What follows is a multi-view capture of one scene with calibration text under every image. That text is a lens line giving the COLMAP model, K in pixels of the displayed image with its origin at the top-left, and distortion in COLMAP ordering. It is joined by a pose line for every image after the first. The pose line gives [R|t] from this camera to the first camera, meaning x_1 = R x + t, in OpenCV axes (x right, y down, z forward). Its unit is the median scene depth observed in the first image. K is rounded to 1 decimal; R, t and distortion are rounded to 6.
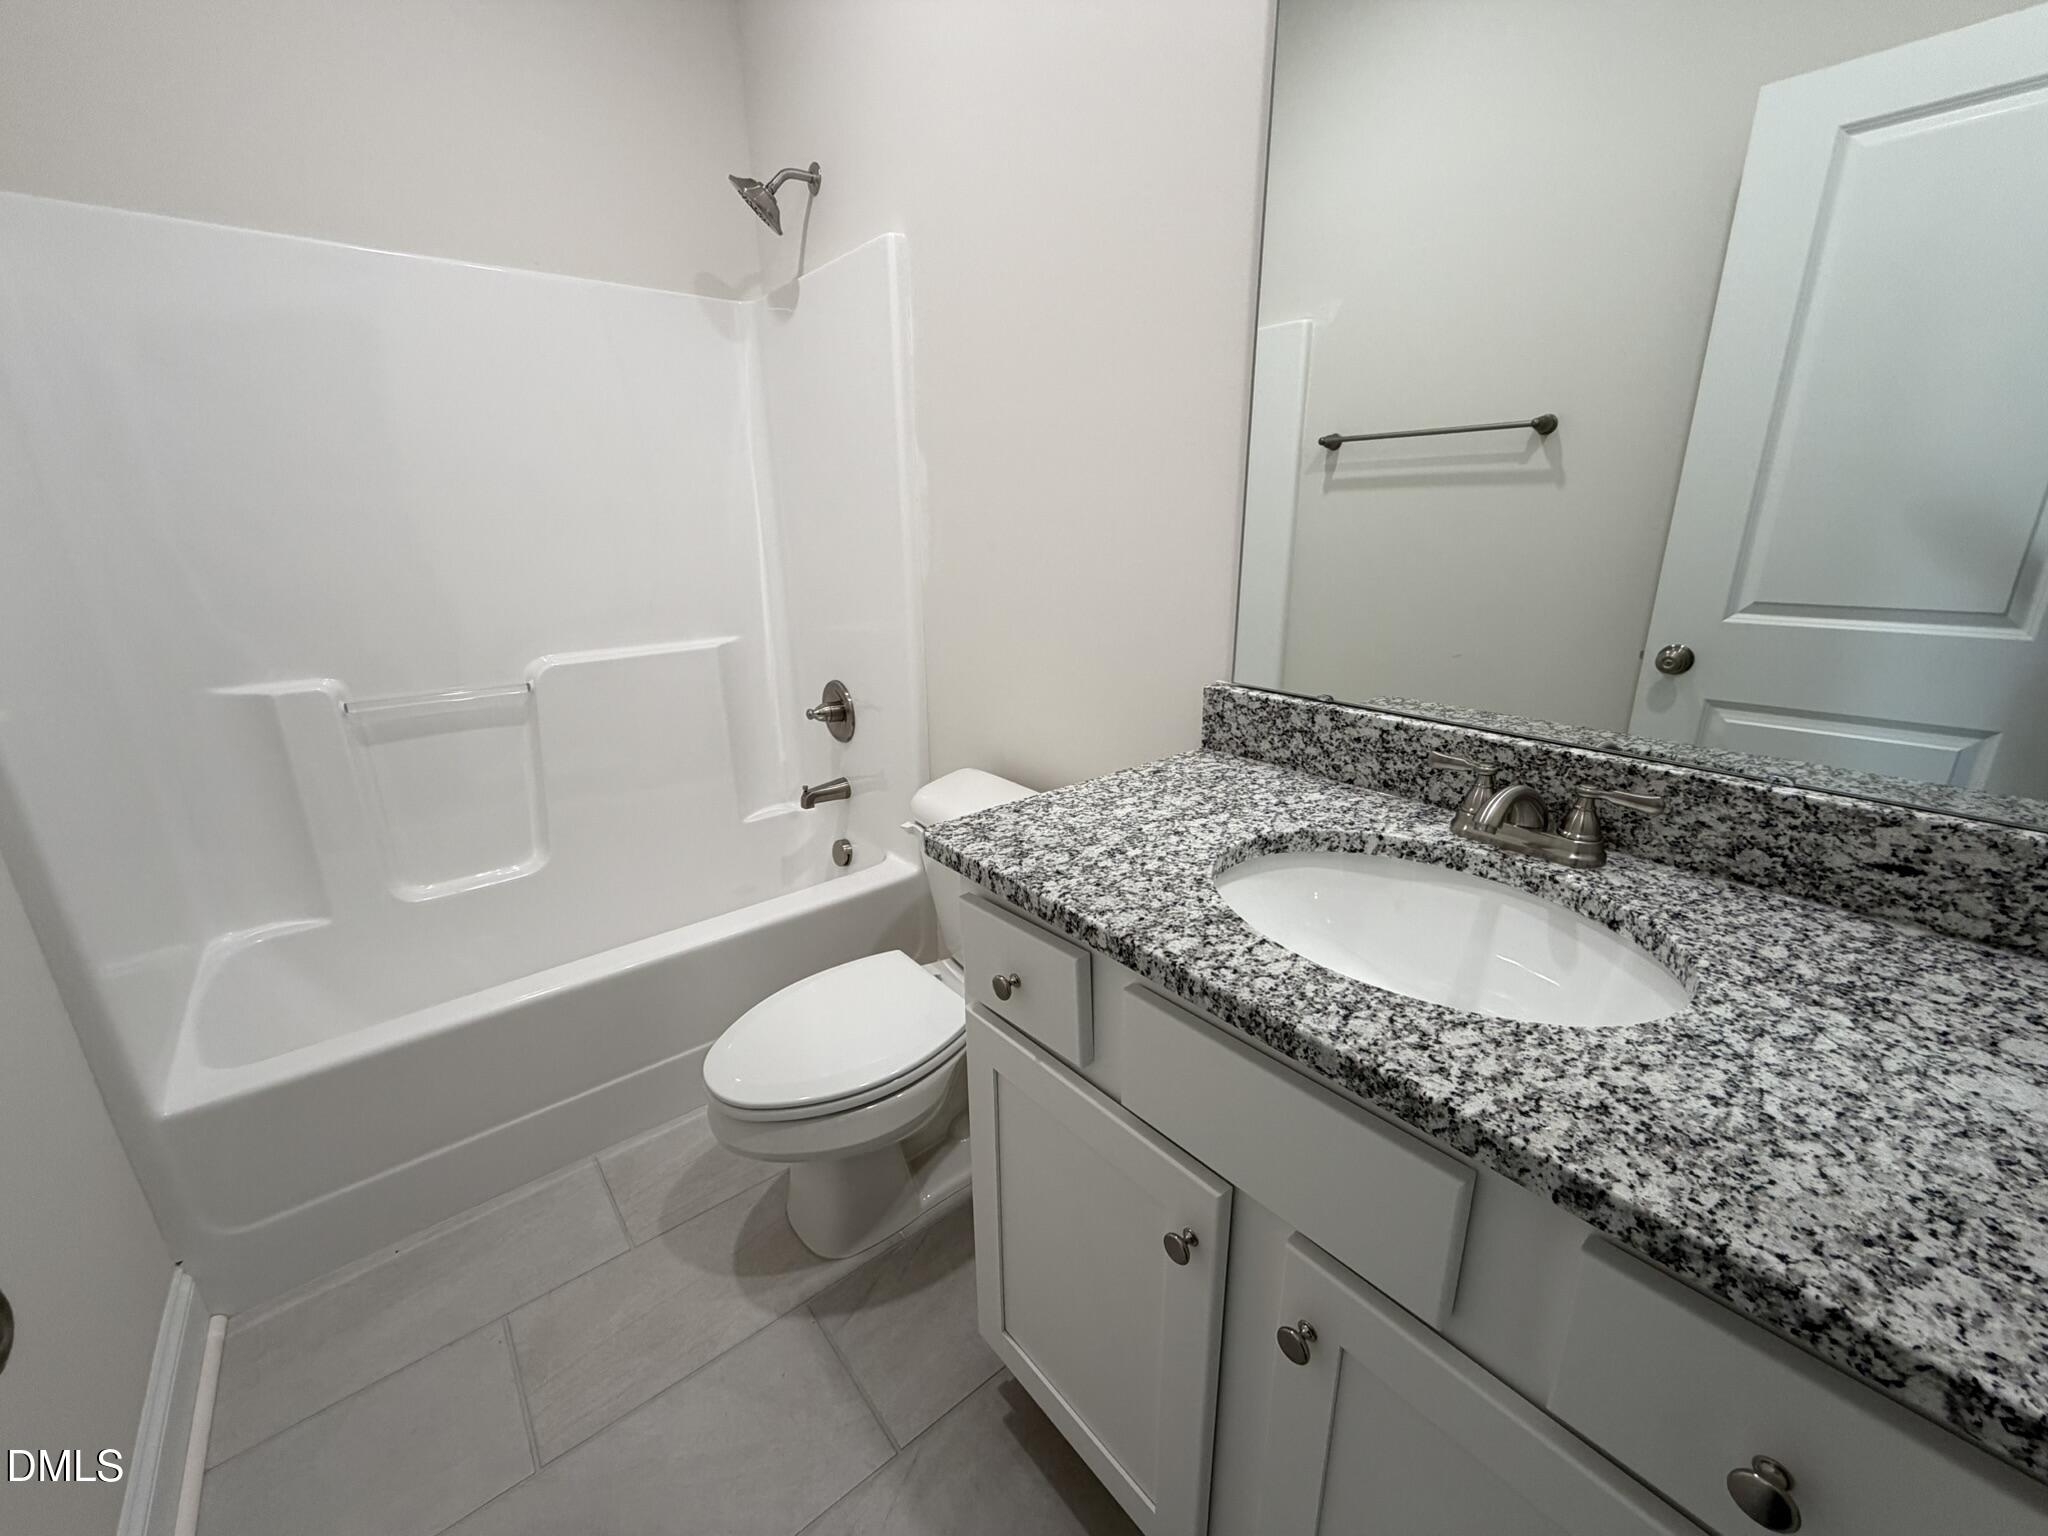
lens RADIAL K [[814.9, 0, 1024.0], [0, 814.9, 768.0], [0, 0, 1]] dist [-0.054593, -0.000113]
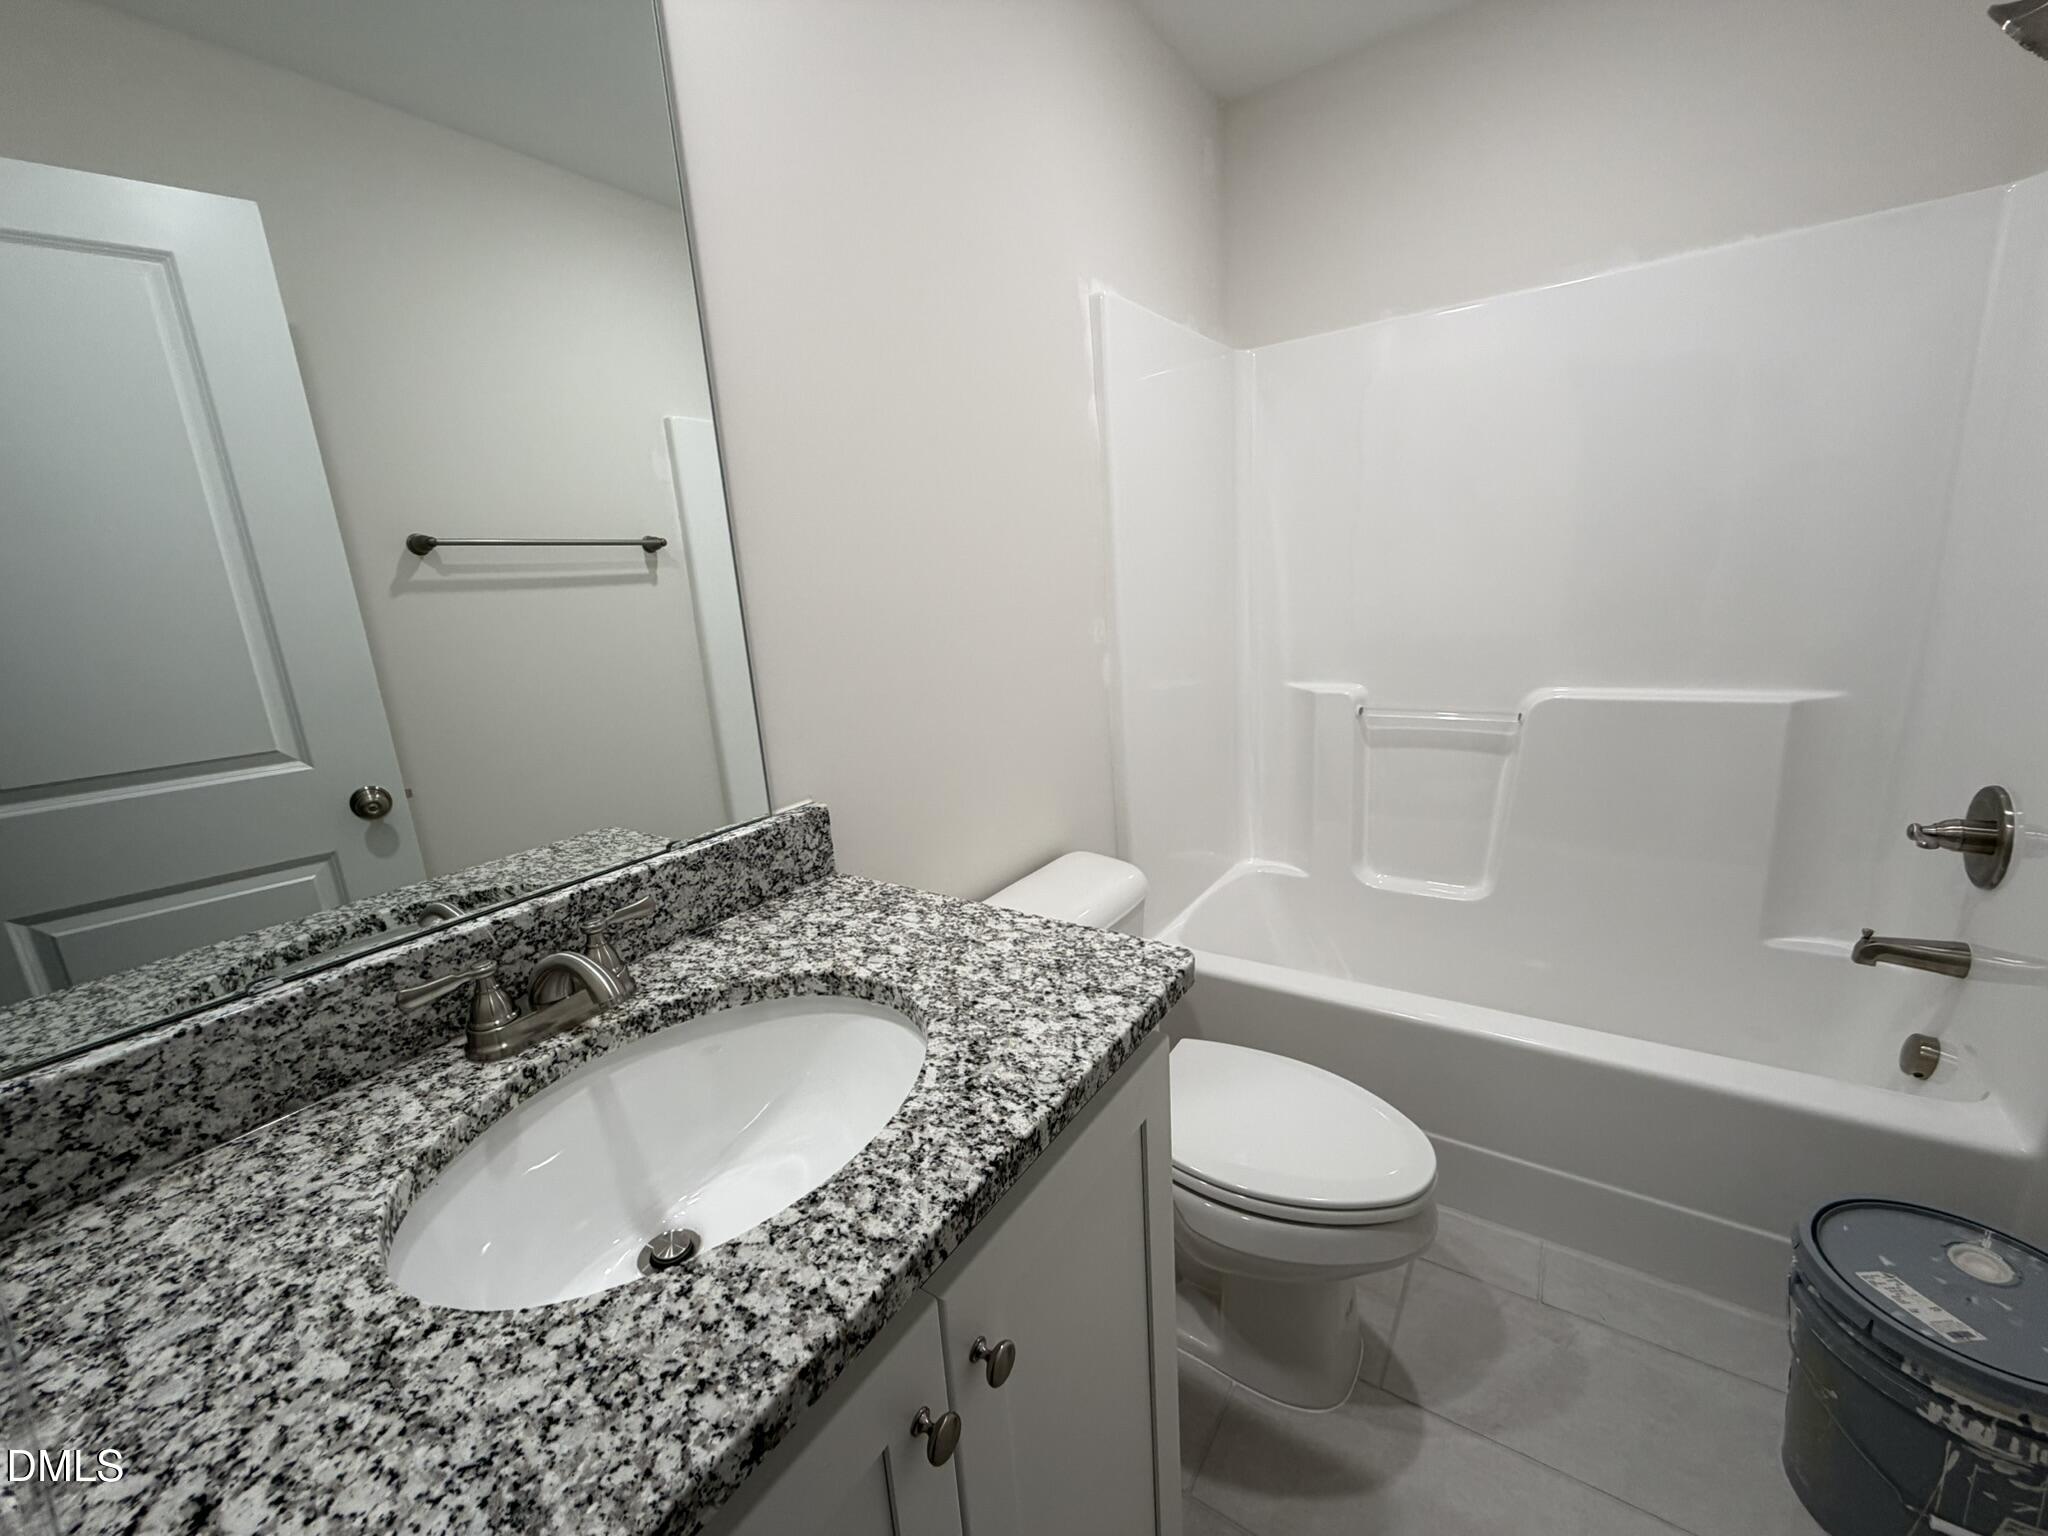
lens RADIAL K [[795.5, 0, 1024.0], [0, 795.5, 768.0], [0, 0, 1]] dist [0.001379, 0.000107]
pose [[0.256015, 0.203268, -0.945060, 0.140172], [-0.222963, 0.963698, 0.146877, -0.046370], [0.940608, 0.173111, 0.292043, 0.142204]]
